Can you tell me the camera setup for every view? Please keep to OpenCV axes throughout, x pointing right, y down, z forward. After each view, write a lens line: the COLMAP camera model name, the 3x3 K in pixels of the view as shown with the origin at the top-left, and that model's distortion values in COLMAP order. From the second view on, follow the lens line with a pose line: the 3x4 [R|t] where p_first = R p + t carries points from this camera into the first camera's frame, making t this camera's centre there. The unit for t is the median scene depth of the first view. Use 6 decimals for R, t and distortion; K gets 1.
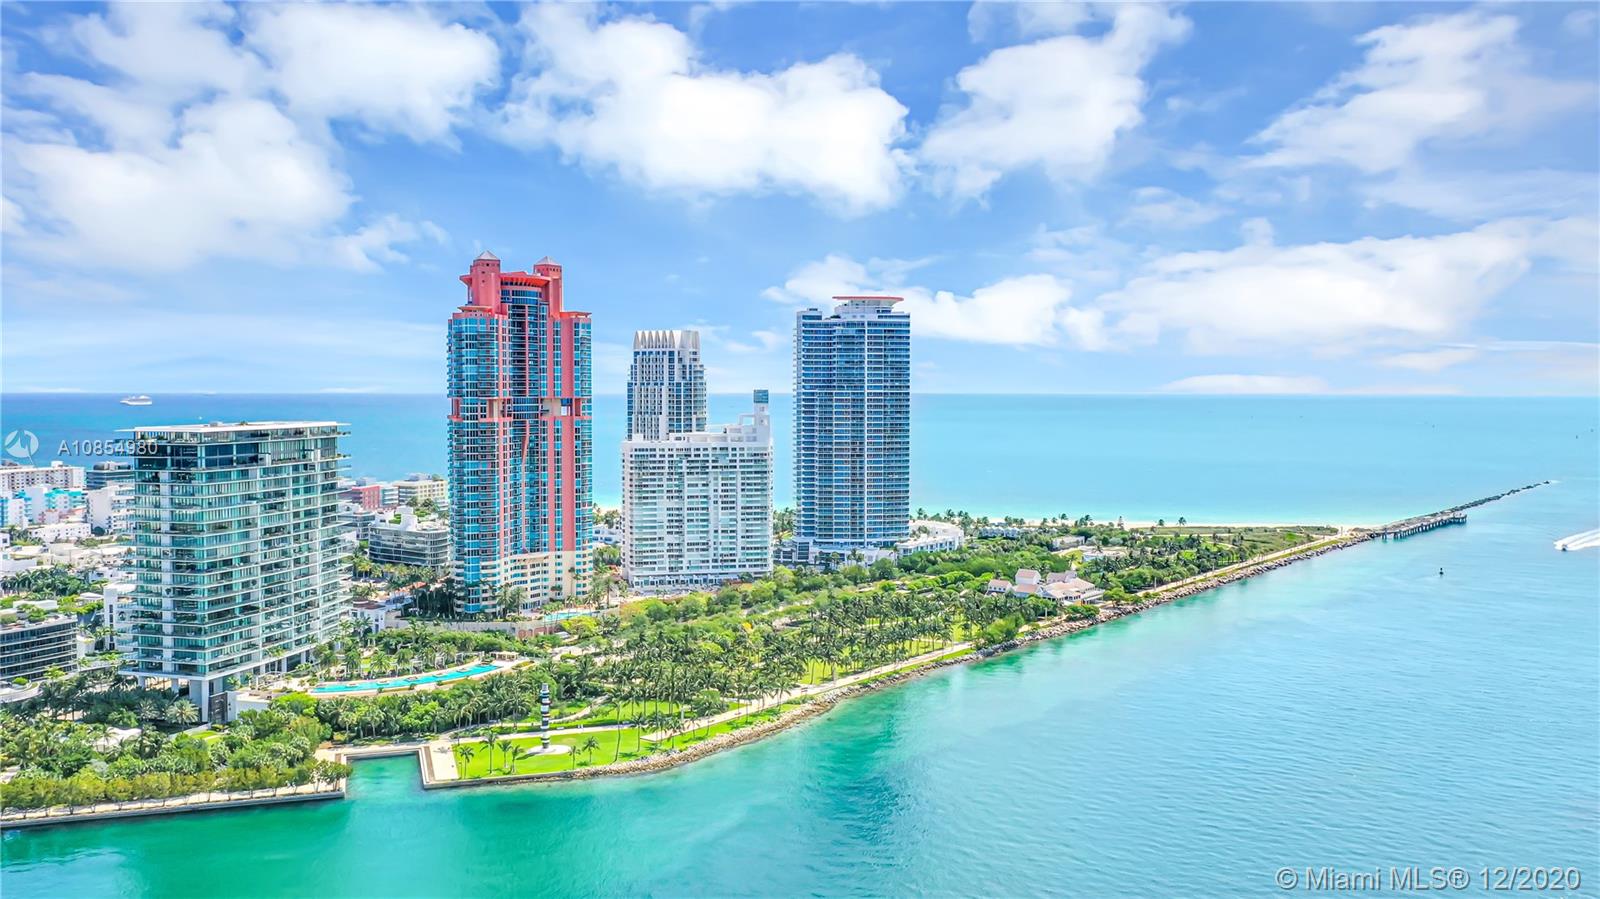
lens RADIAL K [[1268.3, 0, 800.4], [0, 1268.3, 461.1], [0, 0, 1]] dist [0.022969, 0.000337]
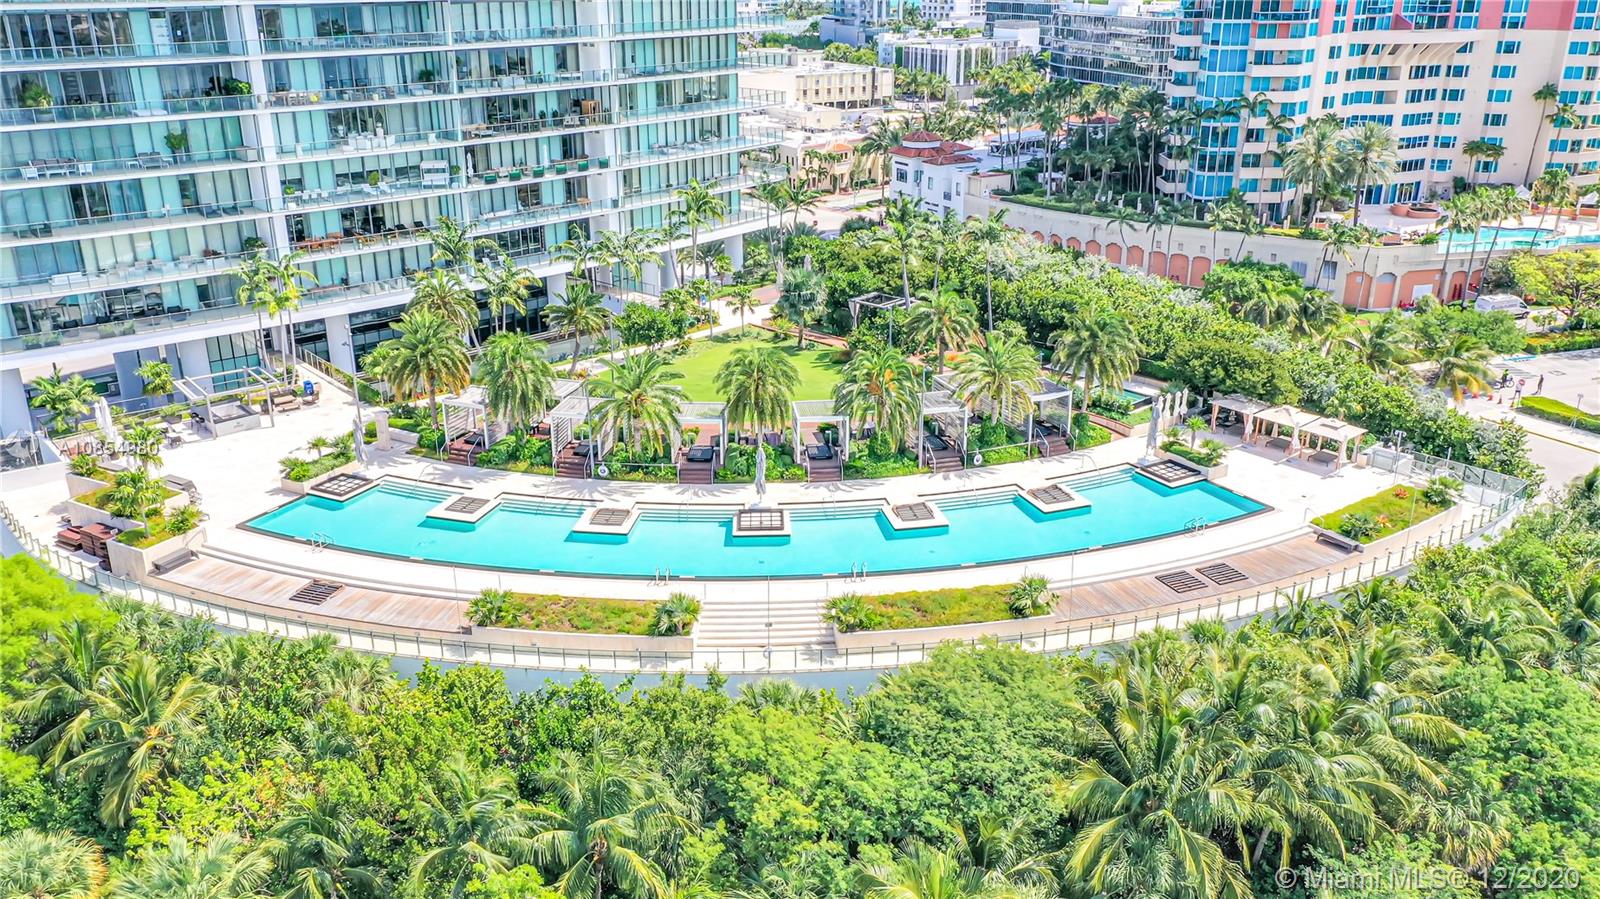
lens RADIAL K [[1325.4, 0, 800.0], [0, 1325.4, 449.5], [0, 0, 1]] dist [0.021149, 0.000978]
pose [[0.832033, 0.191912, -0.520471, -0.144670], [-0.026556, 0.950954, 0.308190, 0.072731], [0.554090, -0.242603, 0.796322, 0.611221]]
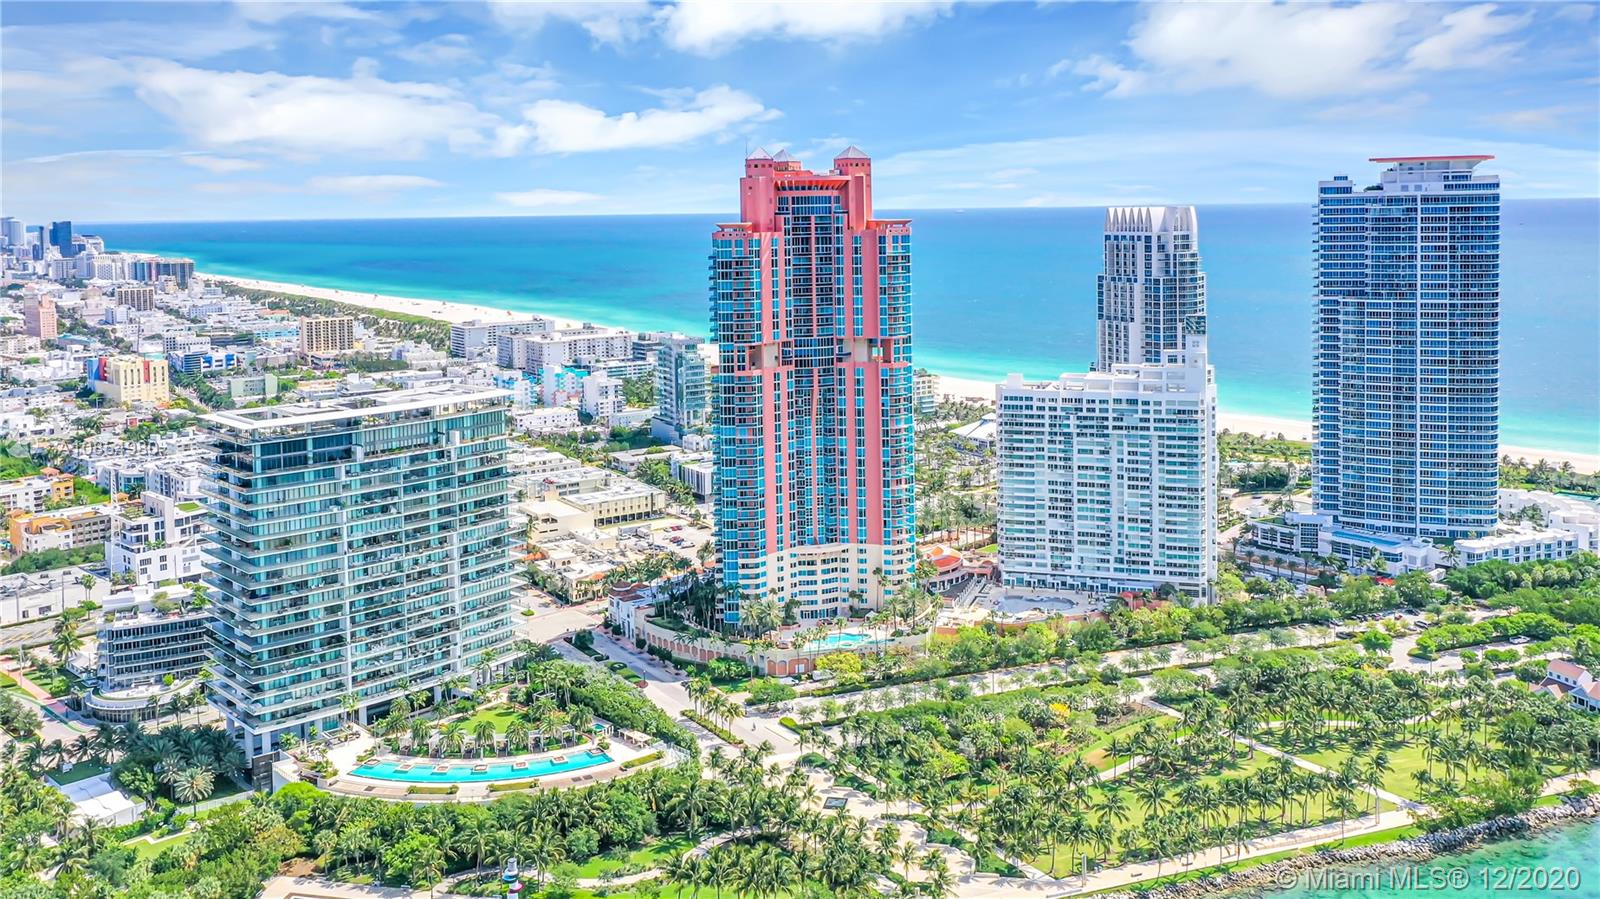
lens RADIAL K [[1380.3, 0, 799.5], [0, 1380.3, 283.0], [0, 0, 1]] dist [0.008007, -0.001790]
pose [[0.858778, 0.013765, -0.512164, 0.188800], [-0.012985, 0.999903, 0.005101, -0.084767], [0.512184, 0.002269, 0.858873, 0.289303]]
